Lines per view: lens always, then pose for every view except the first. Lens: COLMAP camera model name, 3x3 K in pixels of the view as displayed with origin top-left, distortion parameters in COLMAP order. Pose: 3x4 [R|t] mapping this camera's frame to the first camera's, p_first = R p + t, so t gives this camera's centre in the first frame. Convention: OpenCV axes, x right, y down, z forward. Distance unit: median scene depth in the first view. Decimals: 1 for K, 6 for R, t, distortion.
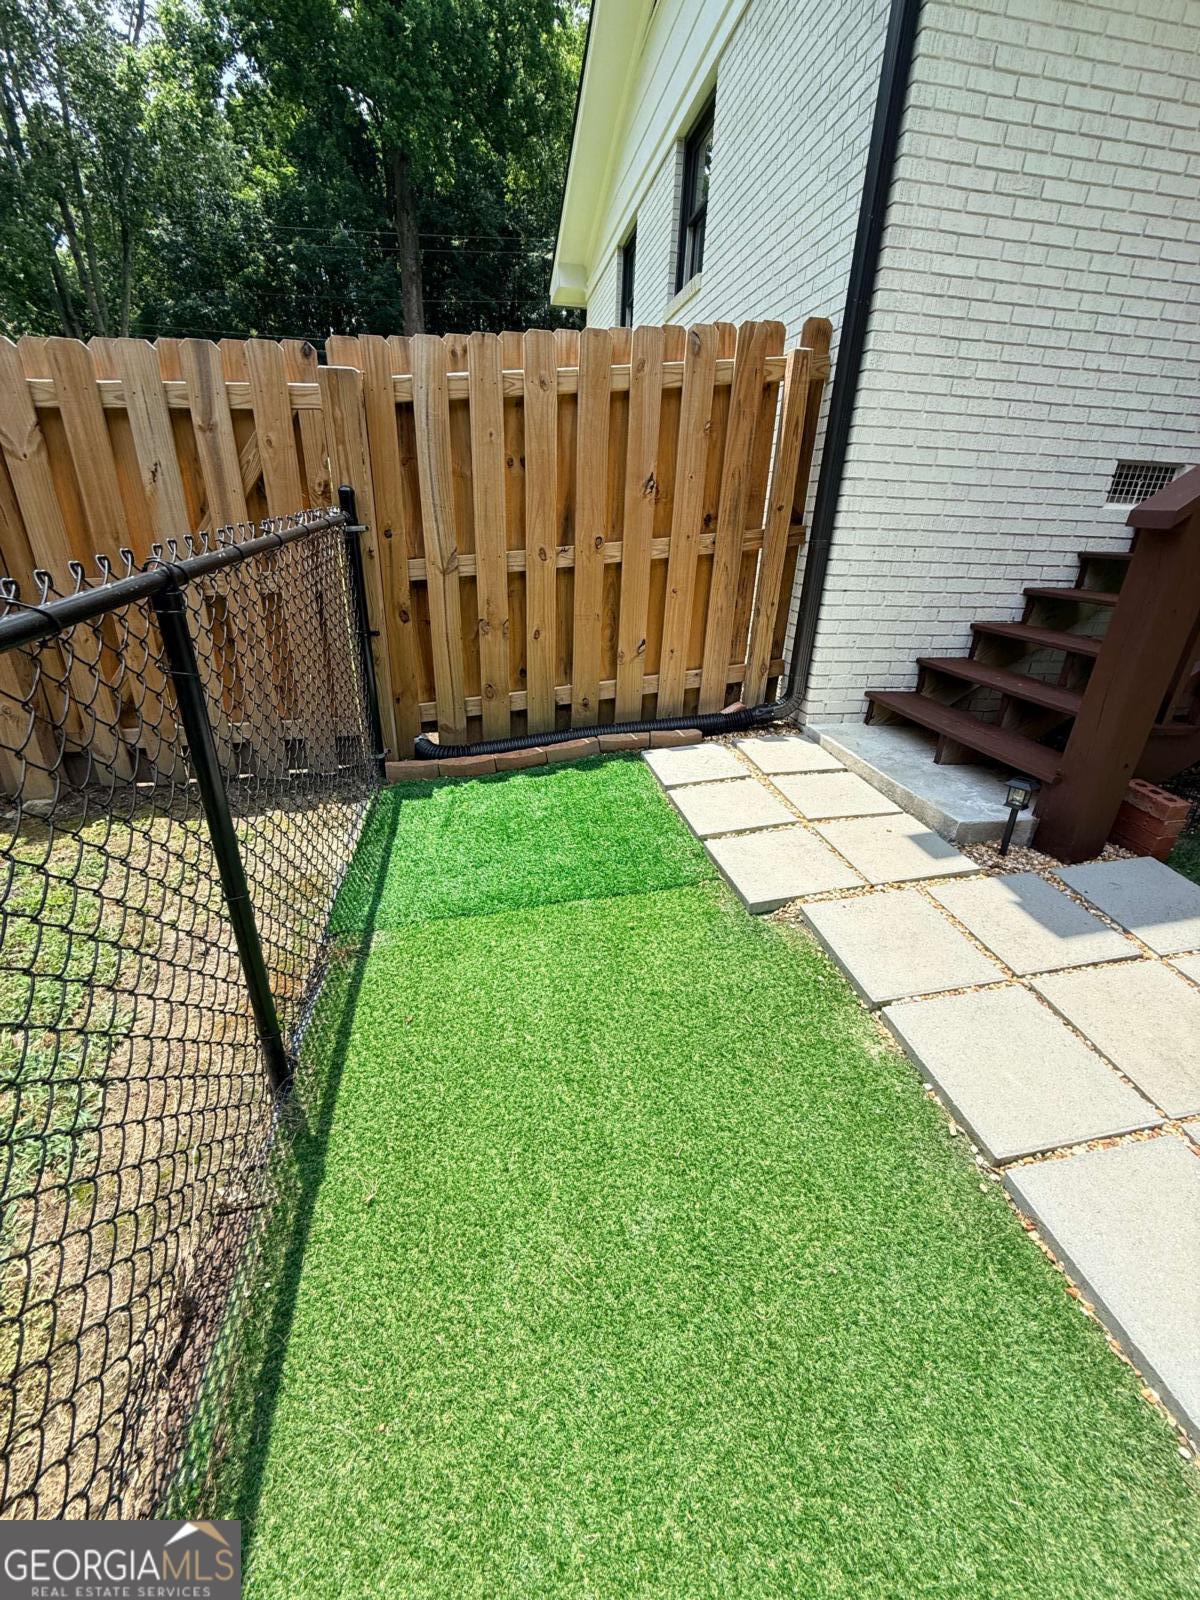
lens RADIAL K [[636.5, 0, 600.5], [0, 636.5, 795.7], [0, 0, 1]] dist [-0.000421, 0.000142]
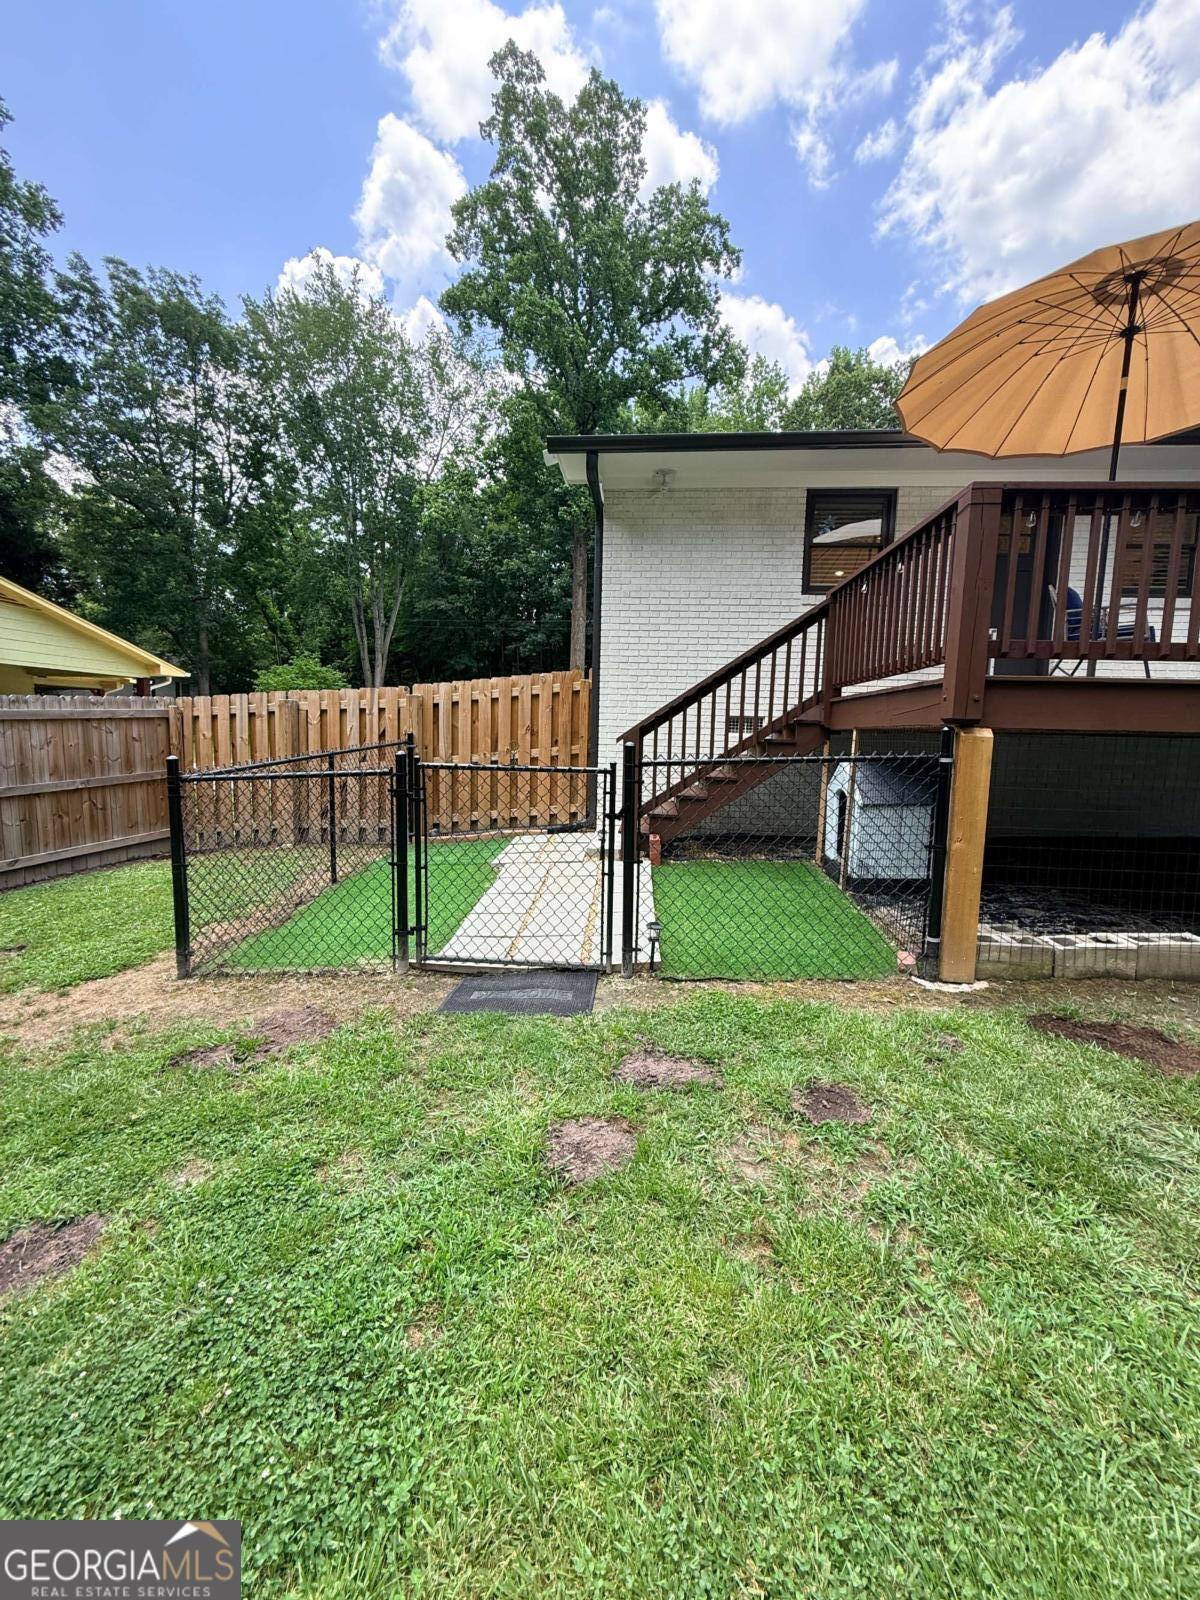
lens RADIAL K [[636.5, 0, 591.8], [0, 636.5, 799.4], [0, 0, 1]] dist [-0.000421, 0.000142]
pose [[0.965852, 0.016006, -0.258600, 1.133967], [-0.096813, 0.948089, -0.302910, 0.581650], [0.240328, 0.317602, 0.917263, -1.315435]]
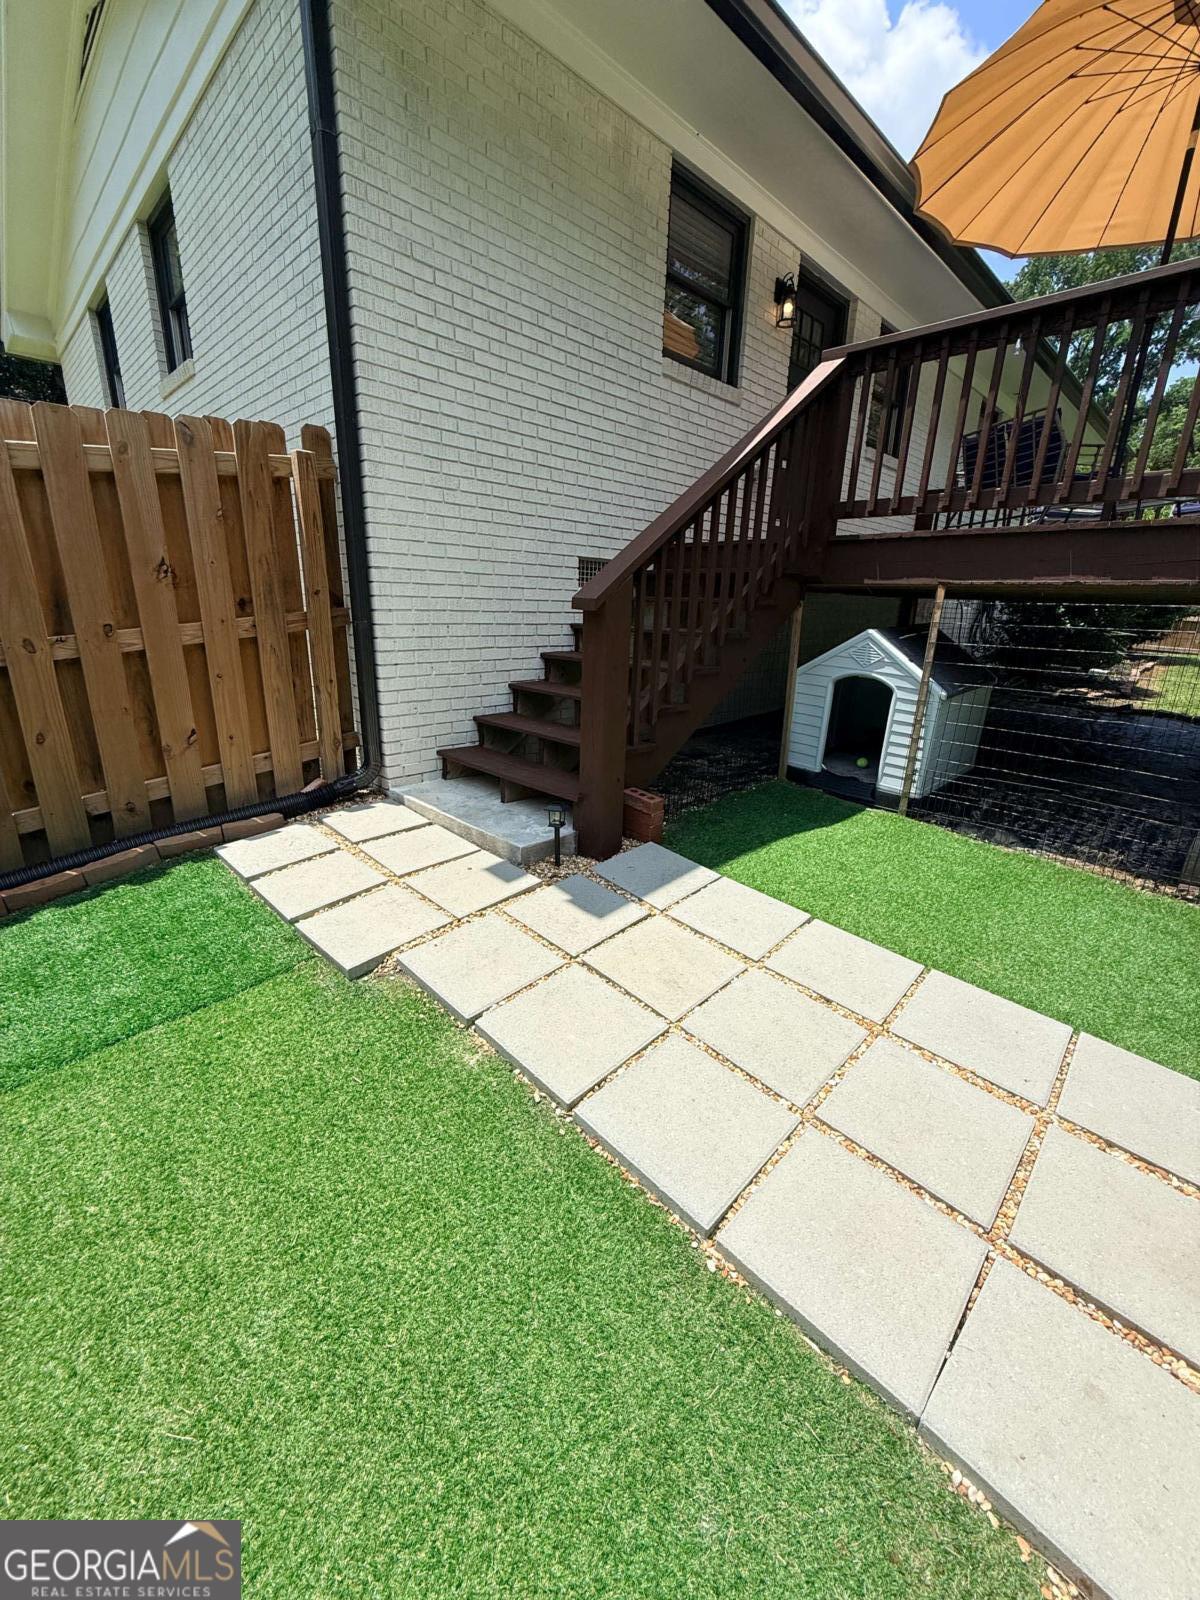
lens RADIAL K [[636.5, 0, 599.1], [0, 636.5, 796.7], [0, 0, 1]] dist [-0.000421, 0.000142]
pose [[0.825737, -0.175324, 0.536116, 0.055677], [0.228025, 0.973096, -0.032982, 0.019326], [-0.515910, 0.149483, 0.843499, -0.088981]]
